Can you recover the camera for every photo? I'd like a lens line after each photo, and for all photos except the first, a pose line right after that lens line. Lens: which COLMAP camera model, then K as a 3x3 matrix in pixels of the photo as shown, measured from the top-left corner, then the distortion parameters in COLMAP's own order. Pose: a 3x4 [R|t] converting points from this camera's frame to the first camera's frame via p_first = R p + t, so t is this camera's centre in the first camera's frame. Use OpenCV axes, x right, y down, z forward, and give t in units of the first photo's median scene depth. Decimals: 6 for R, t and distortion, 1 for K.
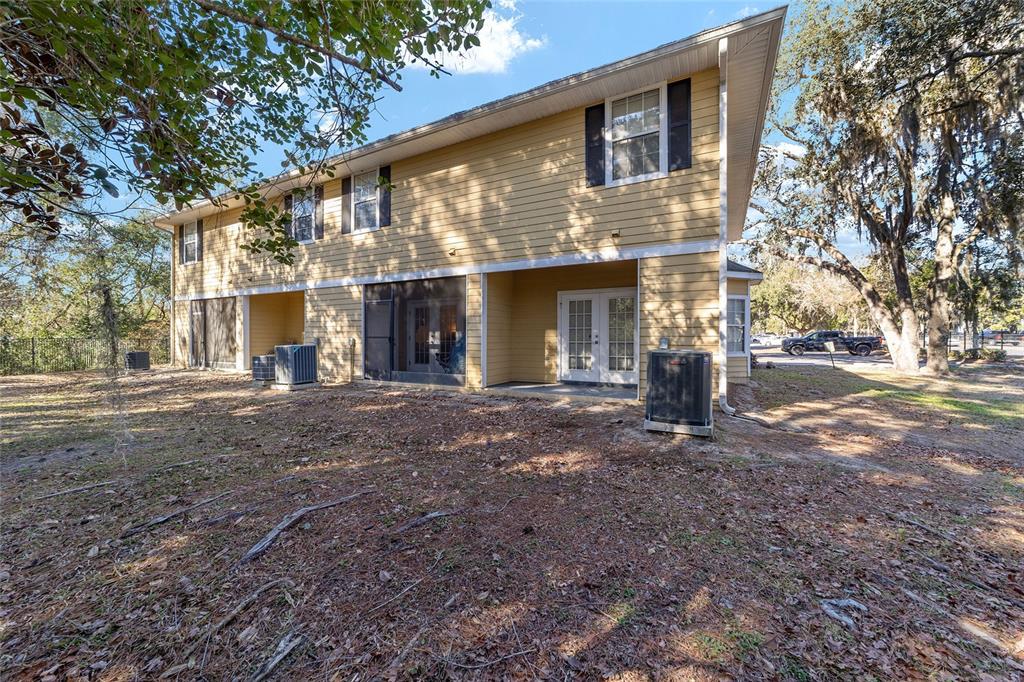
lens RADIAL K [[393.6, 0, 513.9], [0, 393.6, 340.8], [0, 0, 1]] dist [-0.016637, 0.008017]
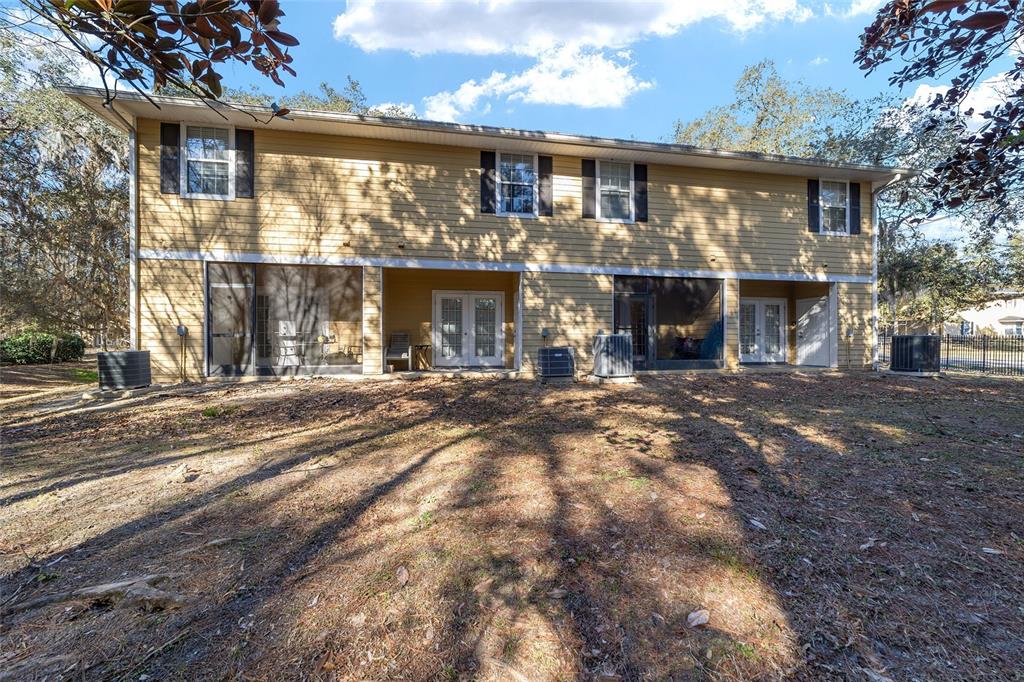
lens RADIAL K [[393.6, 0, 515.0], [0, 393.6, 340.6], [0, 0, 1]] dist [-0.016637, 0.008017]
pose [[0.779409, -0.000627, 0.626515, -1.327142], [0.005745, 0.999965, -0.006147, 0.028208], [-0.626489, 0.008390, 0.779385, 0.429319]]
